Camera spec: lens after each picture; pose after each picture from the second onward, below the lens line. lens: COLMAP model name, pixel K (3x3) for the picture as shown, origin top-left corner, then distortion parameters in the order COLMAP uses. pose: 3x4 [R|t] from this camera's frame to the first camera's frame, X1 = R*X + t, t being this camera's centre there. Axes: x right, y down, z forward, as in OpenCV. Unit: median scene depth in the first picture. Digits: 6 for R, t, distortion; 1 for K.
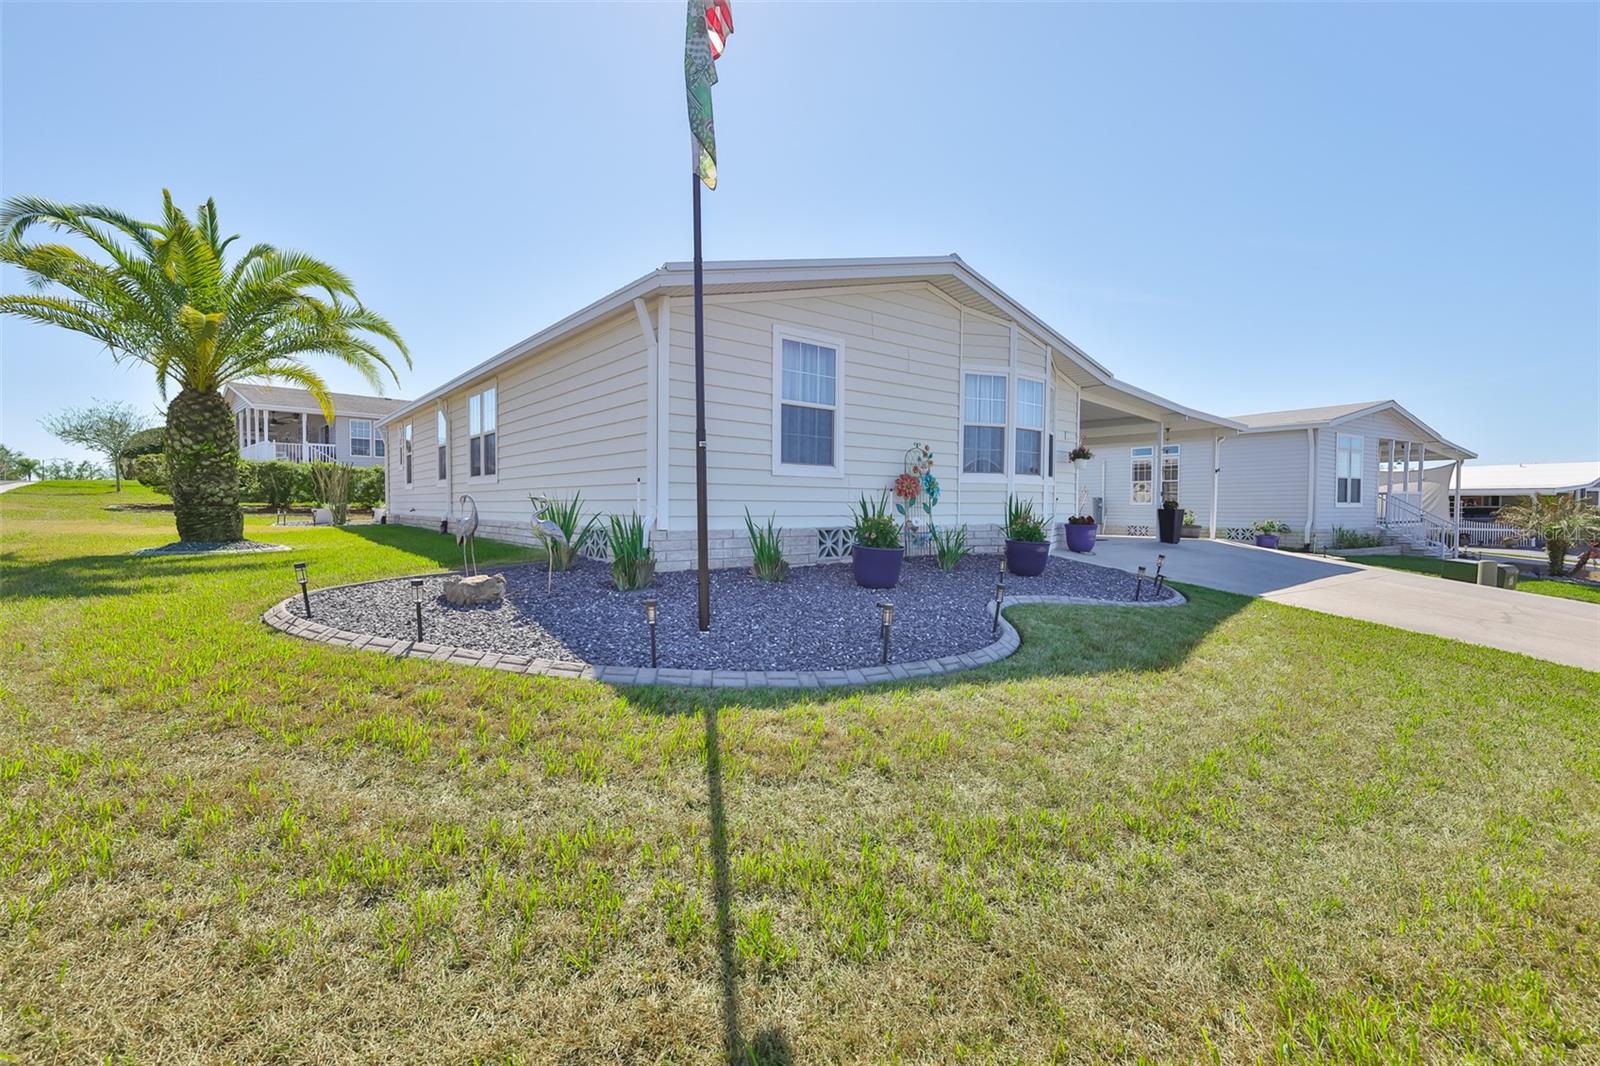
lens RADIAL K [[694.7, 0, 808.1], [0, 694.7, 531.4], [0, 0, 1]] dist [0.010385, 0.000155]
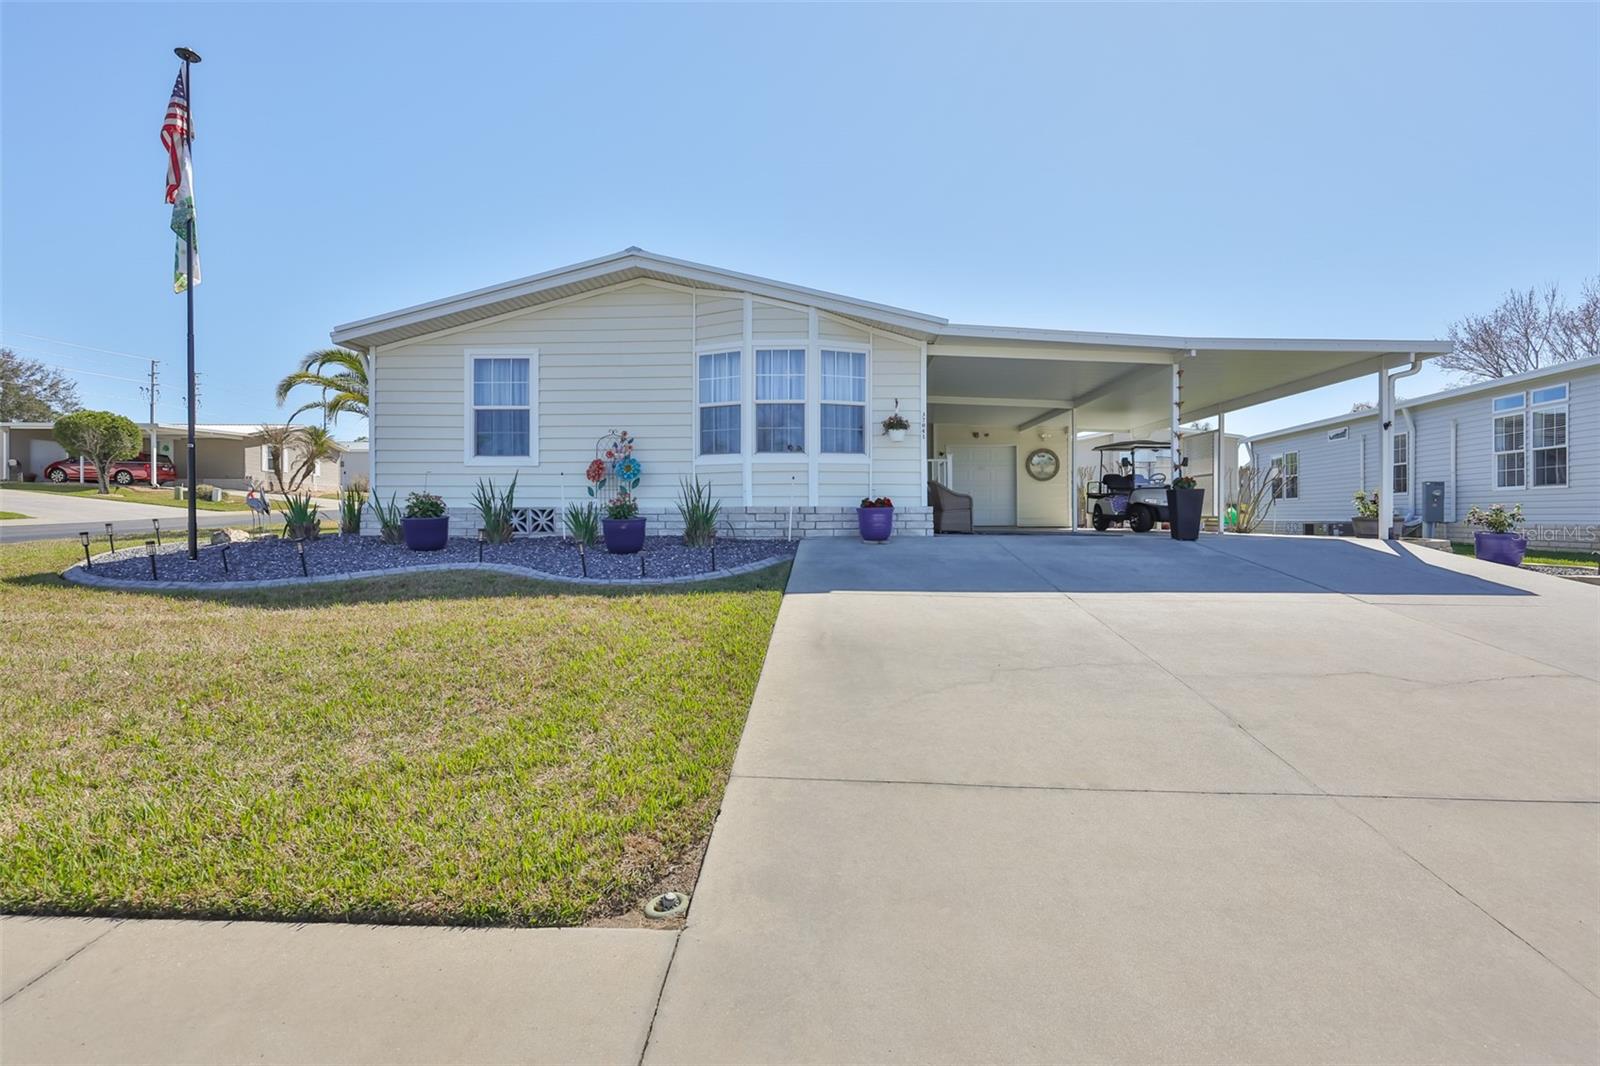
lens RADIAL K [[694.7, 0, 808.1], [0, 694.7, 531.4], [0, 0, 1]] dist [0.010385, 0.000155]
pose [[0.741654, 0.011405, -0.670685, 1.176370], [-0.018801, 0.999816, -0.003788, 0.030354], [0.670519, 0.015419, 0.741732, 0.428649]]
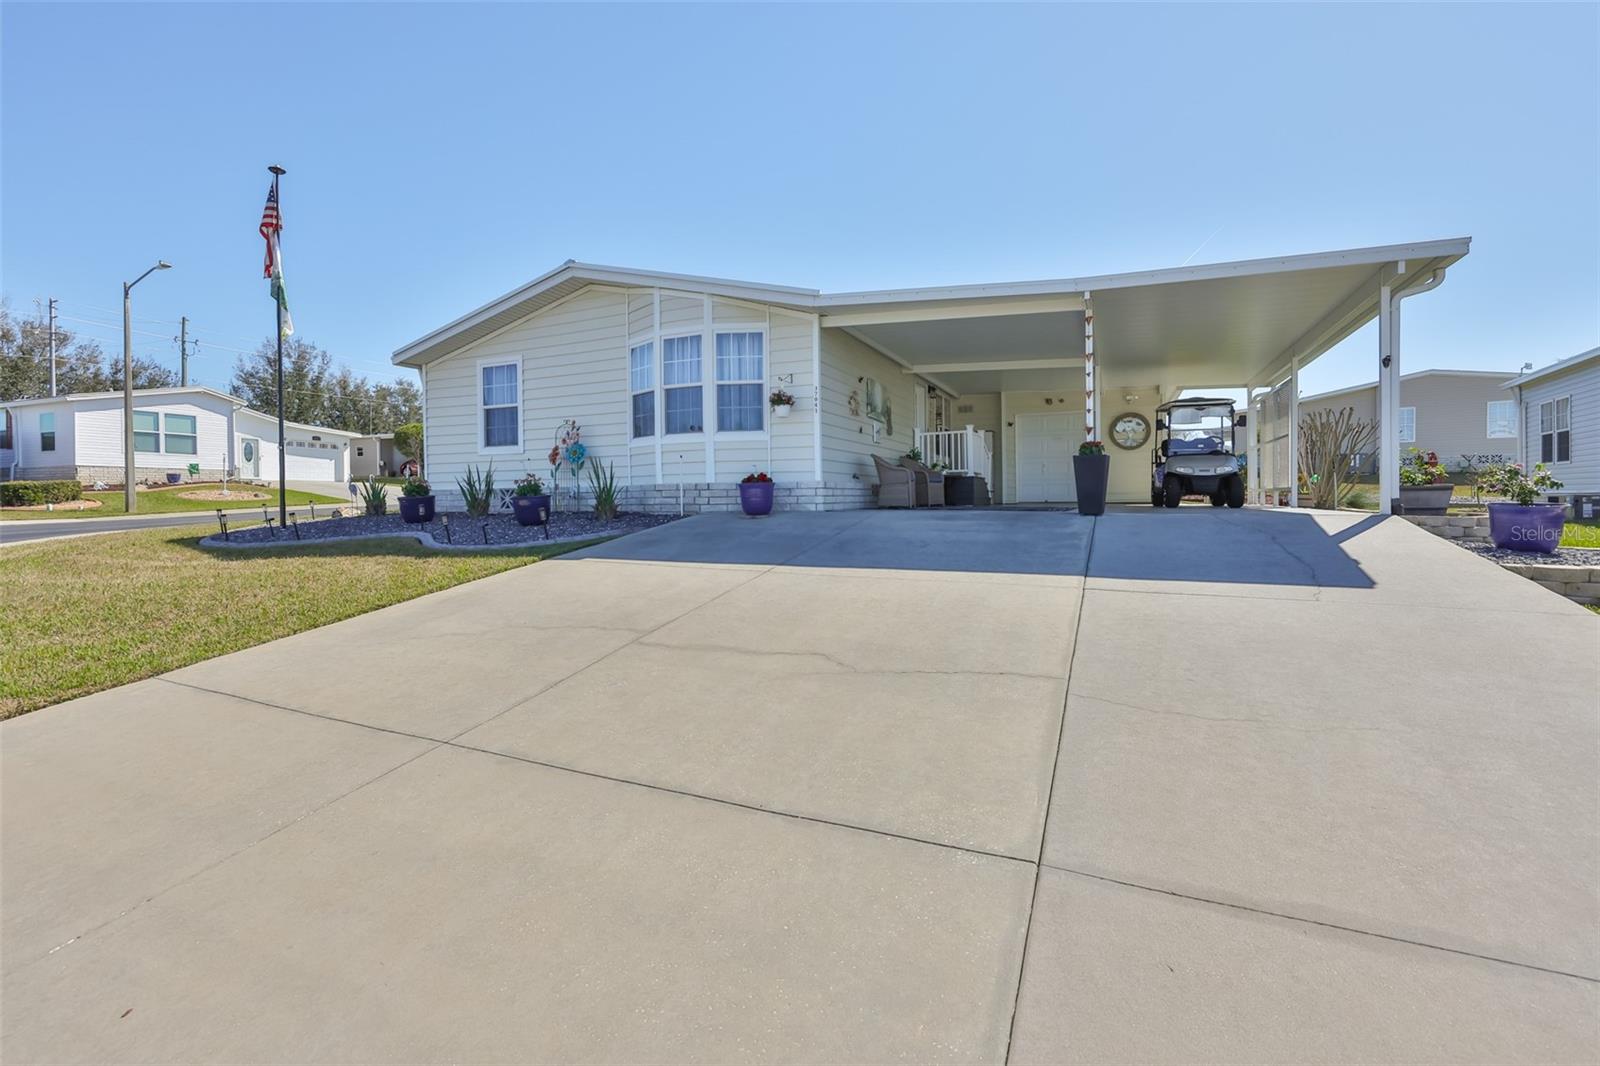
lens RADIAL K [[694.7, 0, 808.1], [0, 694.7, 531.4], [0, 0, 1]] dist [0.010385, 0.000155]
pose [[0.429949, 0.034916, -0.902178, 1.578531], [-0.017933, 0.999385, 0.030132, 0.029645], [0.902675, 0.003224, 0.430310, 0.905827]]
